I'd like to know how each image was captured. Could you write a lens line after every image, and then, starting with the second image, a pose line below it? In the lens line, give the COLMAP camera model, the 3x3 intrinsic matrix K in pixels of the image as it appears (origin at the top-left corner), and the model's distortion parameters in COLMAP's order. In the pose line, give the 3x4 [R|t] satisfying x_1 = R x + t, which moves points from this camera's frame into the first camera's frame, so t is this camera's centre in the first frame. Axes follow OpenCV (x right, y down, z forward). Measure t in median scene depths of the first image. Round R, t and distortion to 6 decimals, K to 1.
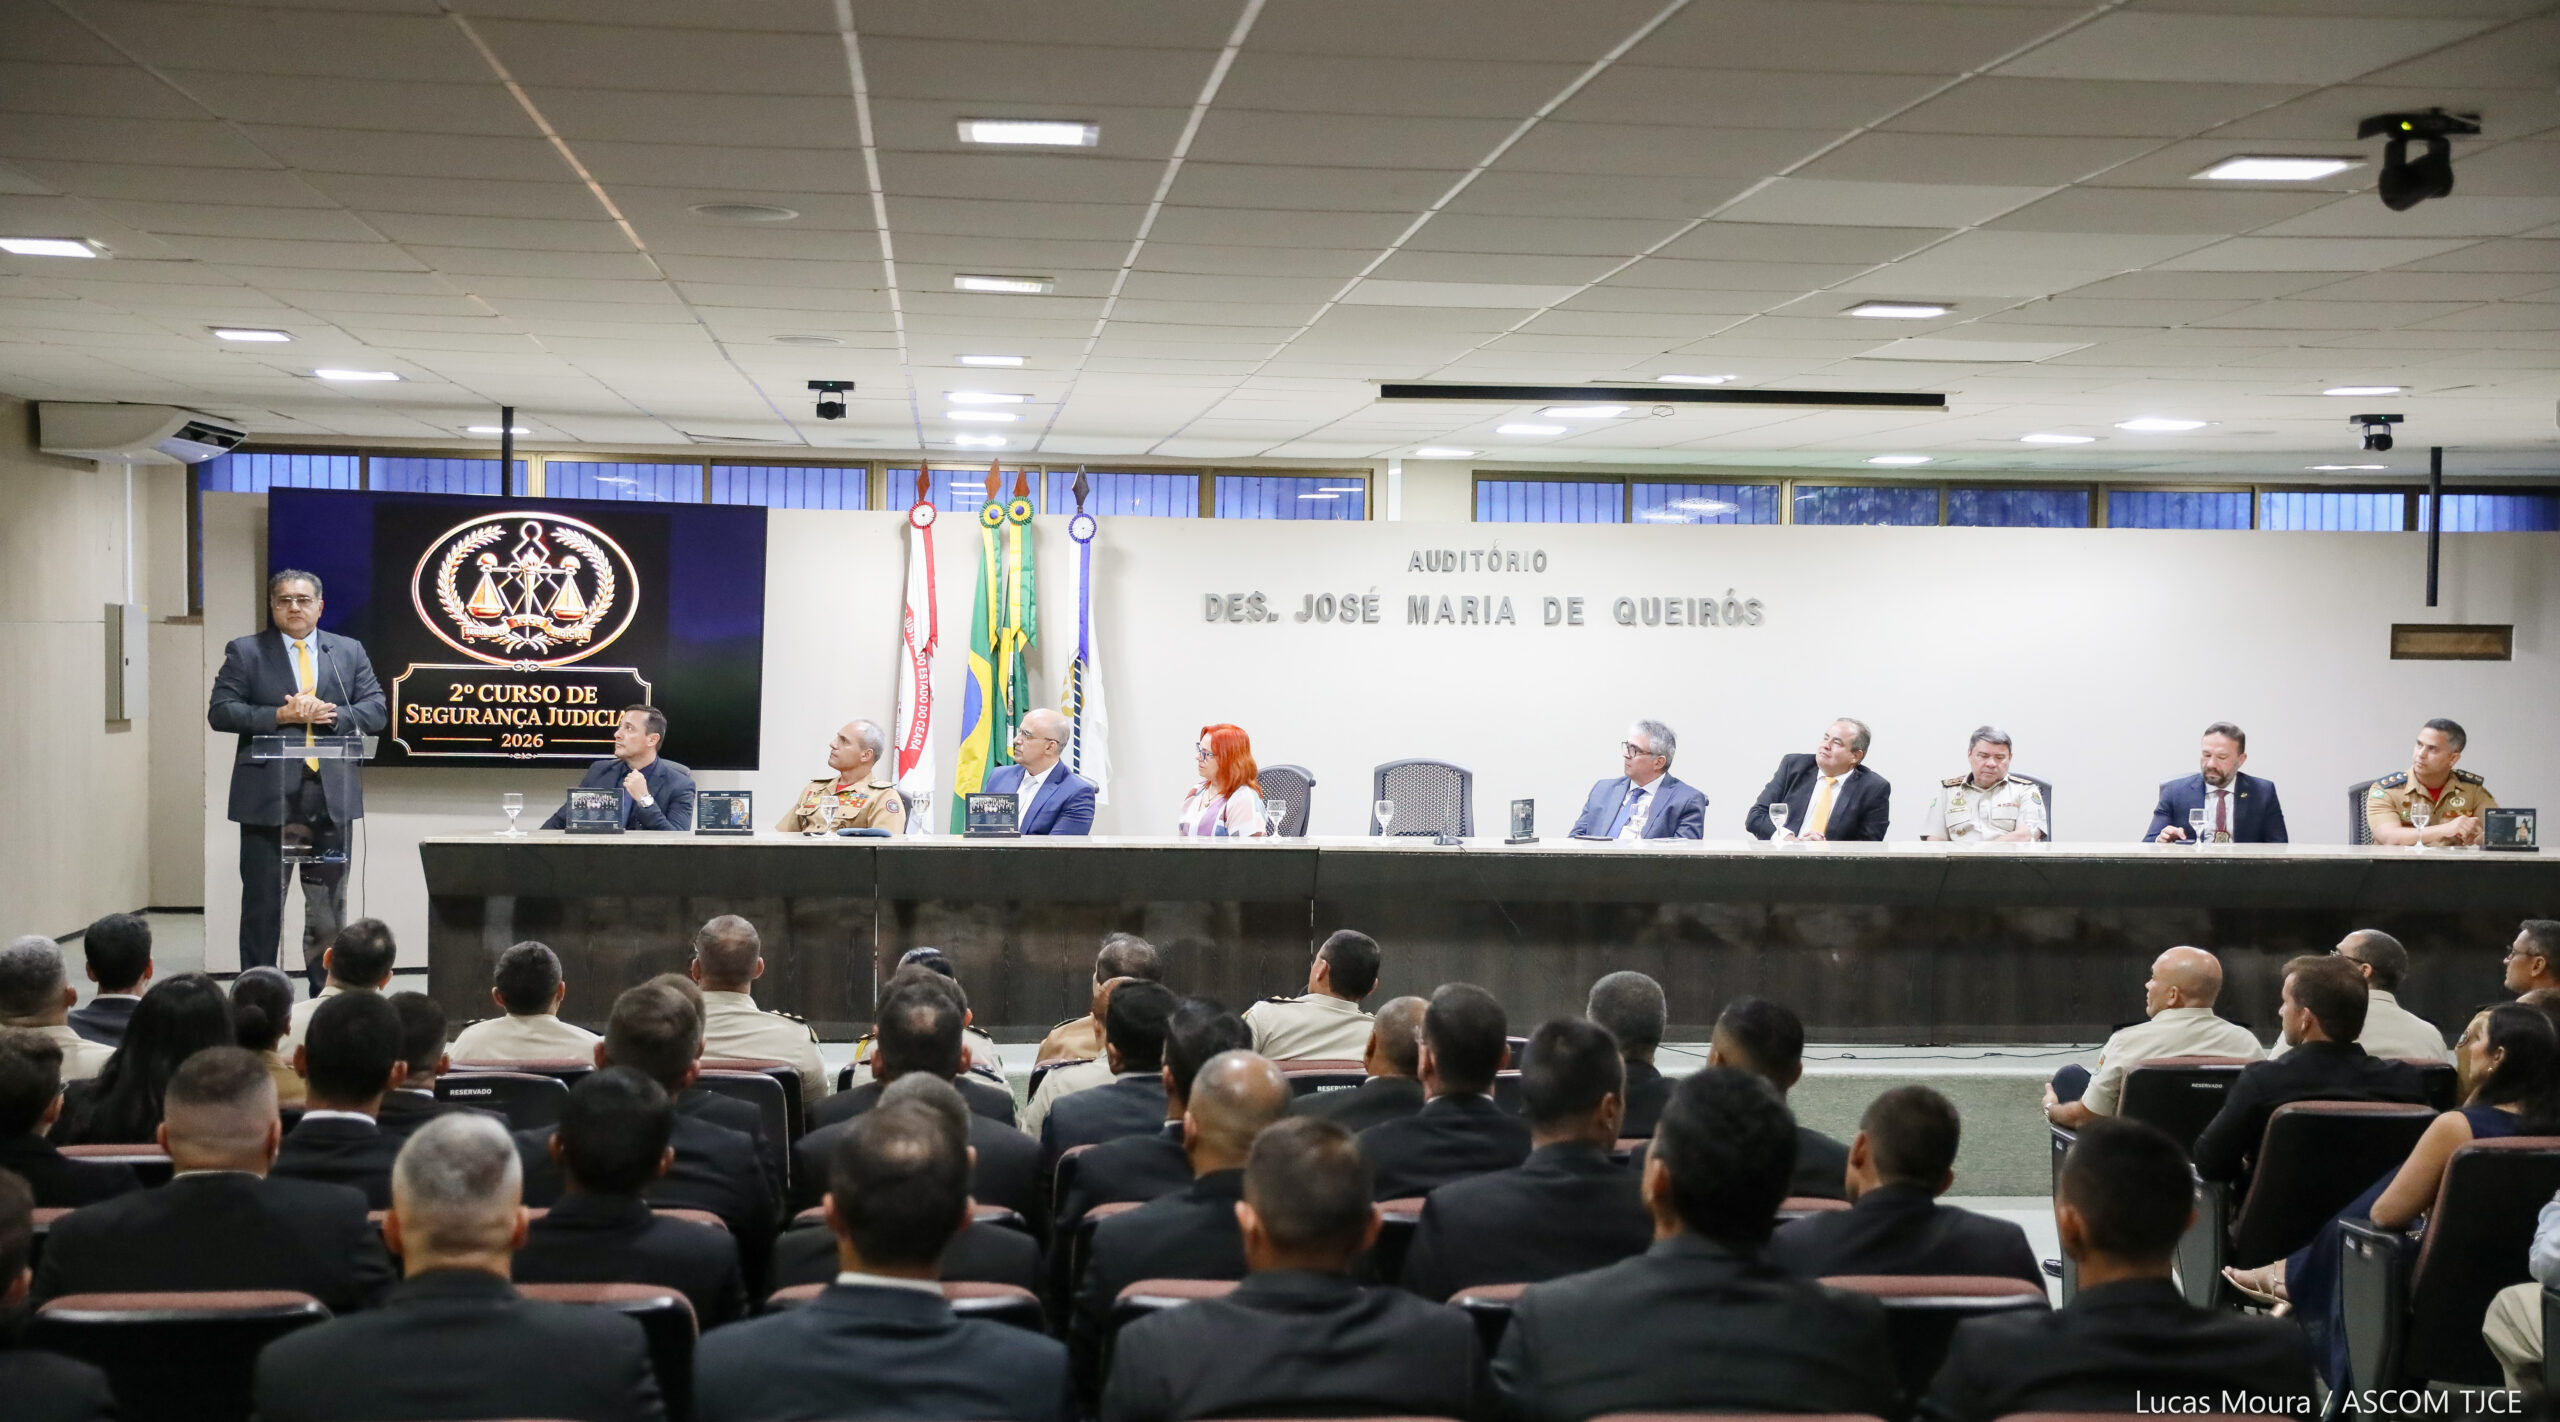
lens RADIAL K [[3045.2, 0, 1277.5], [0, 3045.2, 795.6], [0, 0, 1]] dist [0.052015, 0.016062]
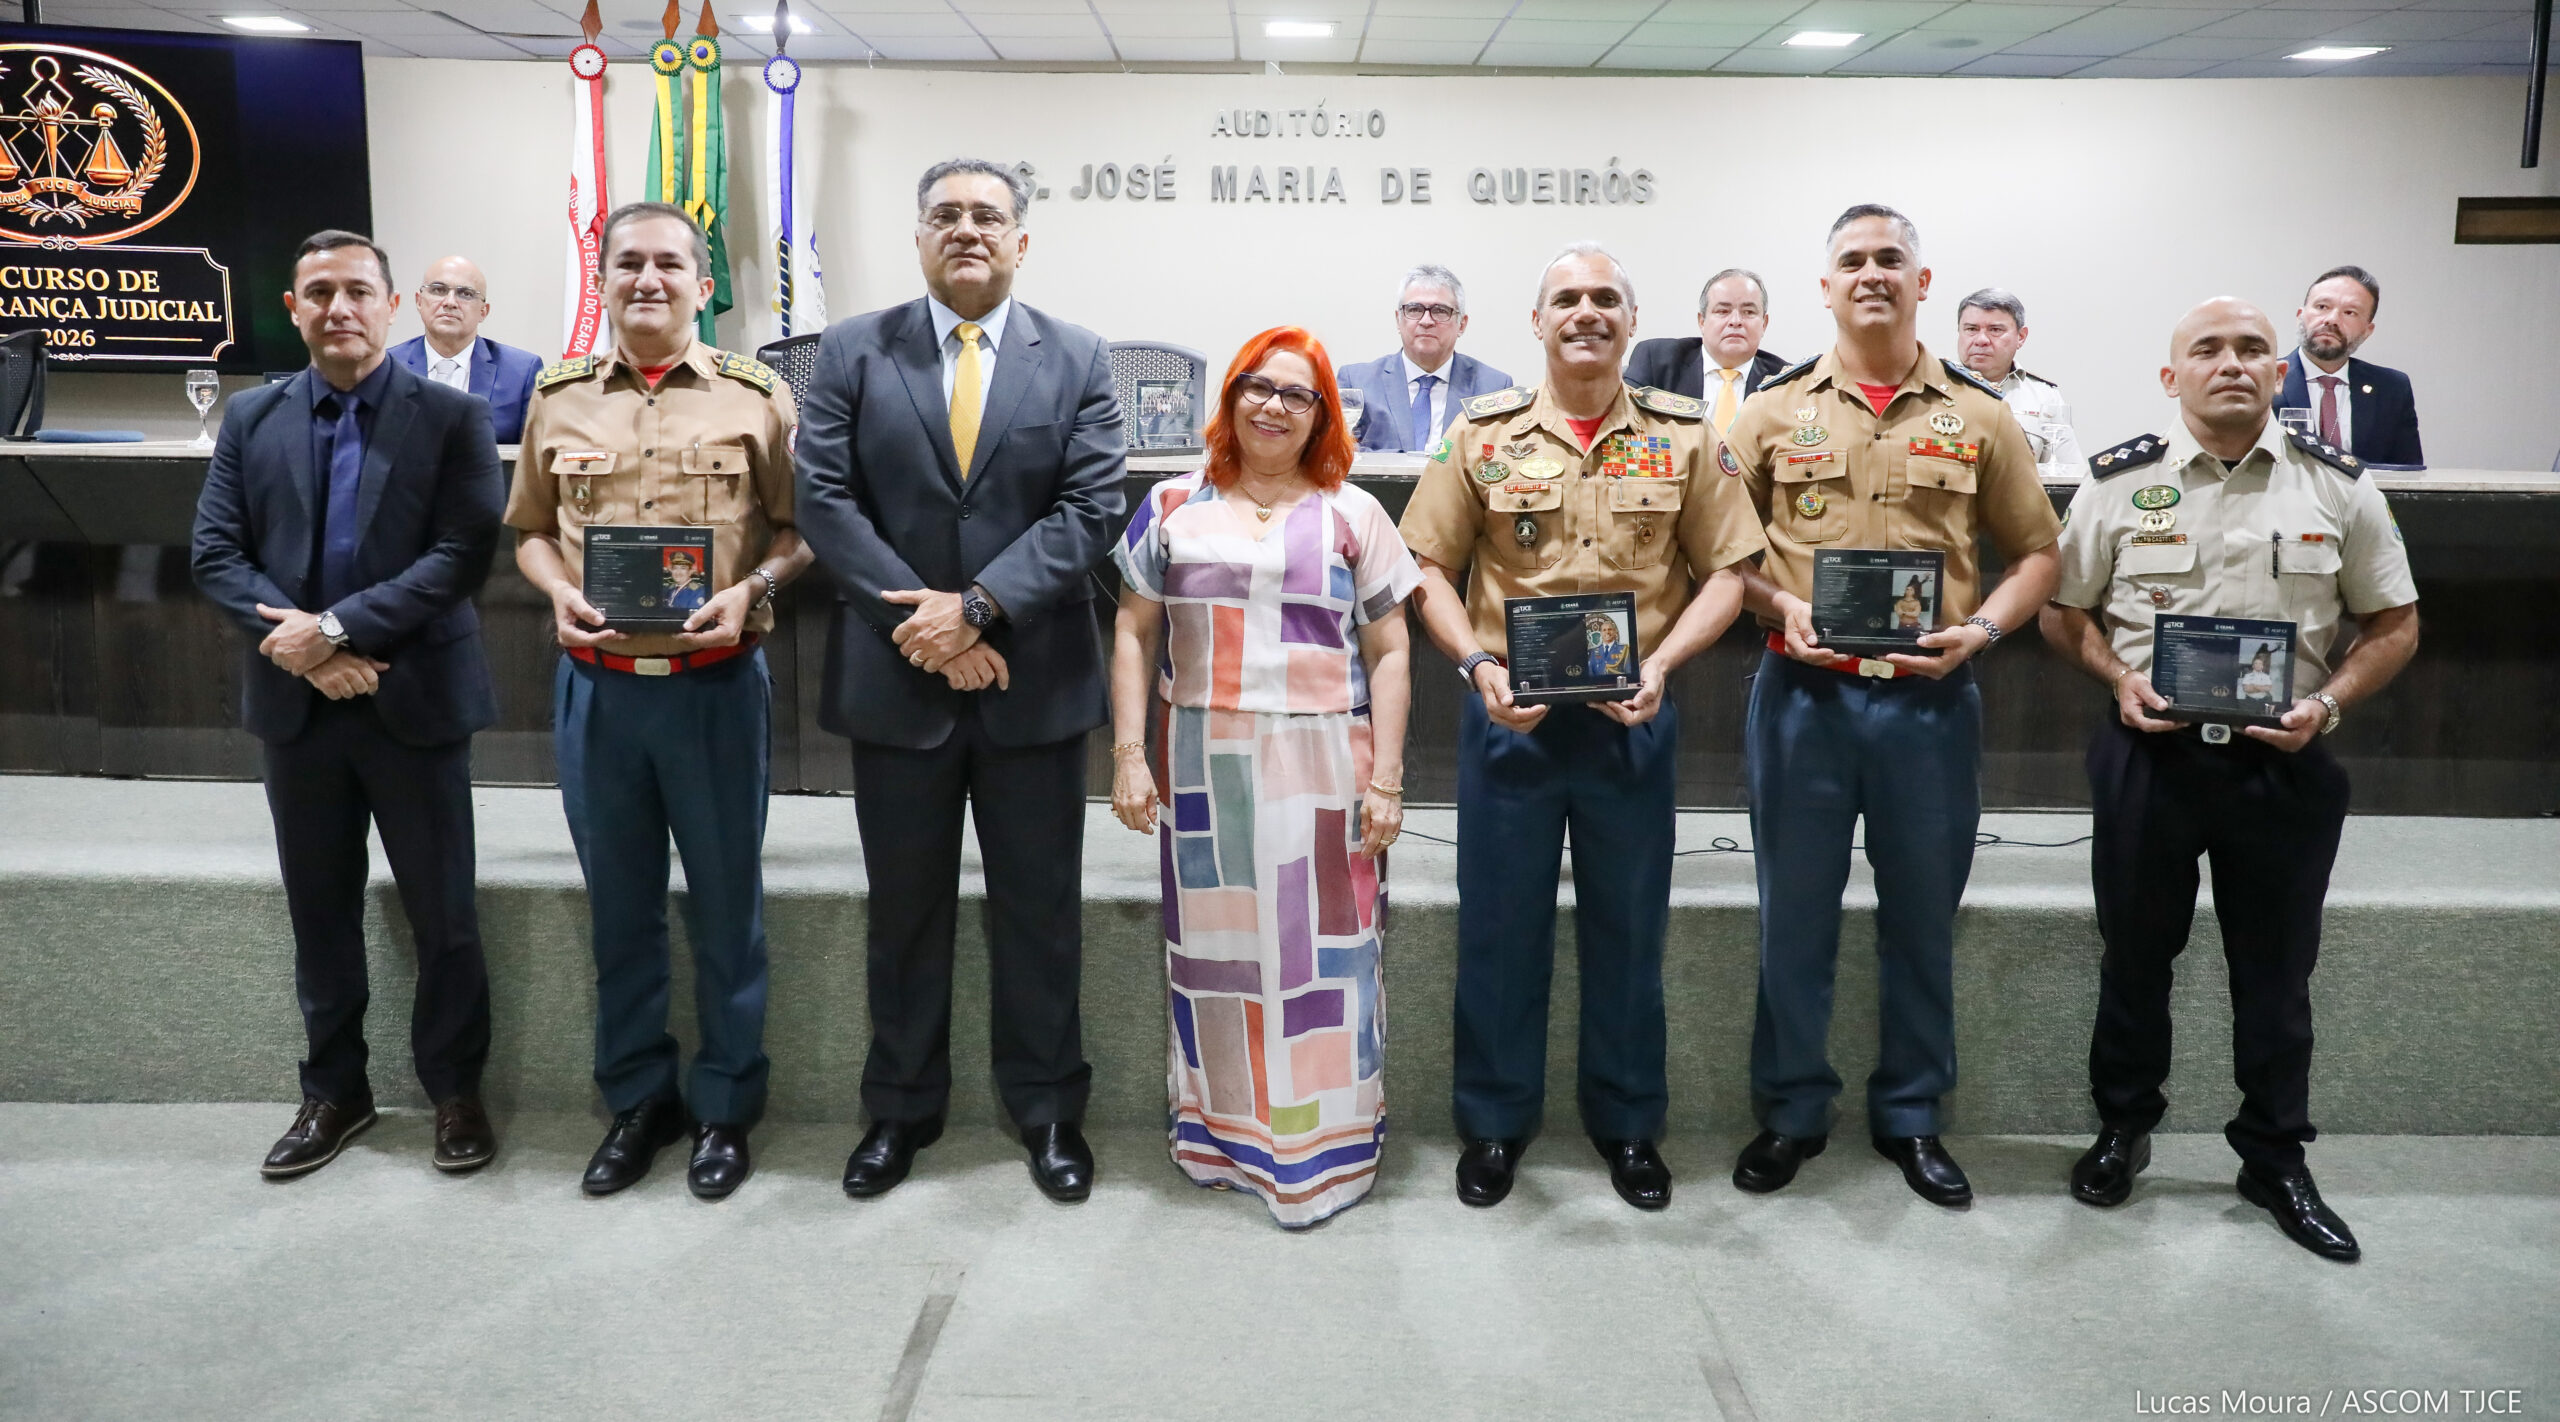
lens RADIAL K [[1765.7, 0, 1295.9], [0, 1765.7, 584.8], [0, 0, 1]] dist [-0.109887, 0.085325]
pose [[0.995457, 0.010986, -0.094575, 0.120451], [-0.004999, 0.997982, 0.063303, 0.017137], [0.095080, -0.062543, 0.993503, 0.577821]]
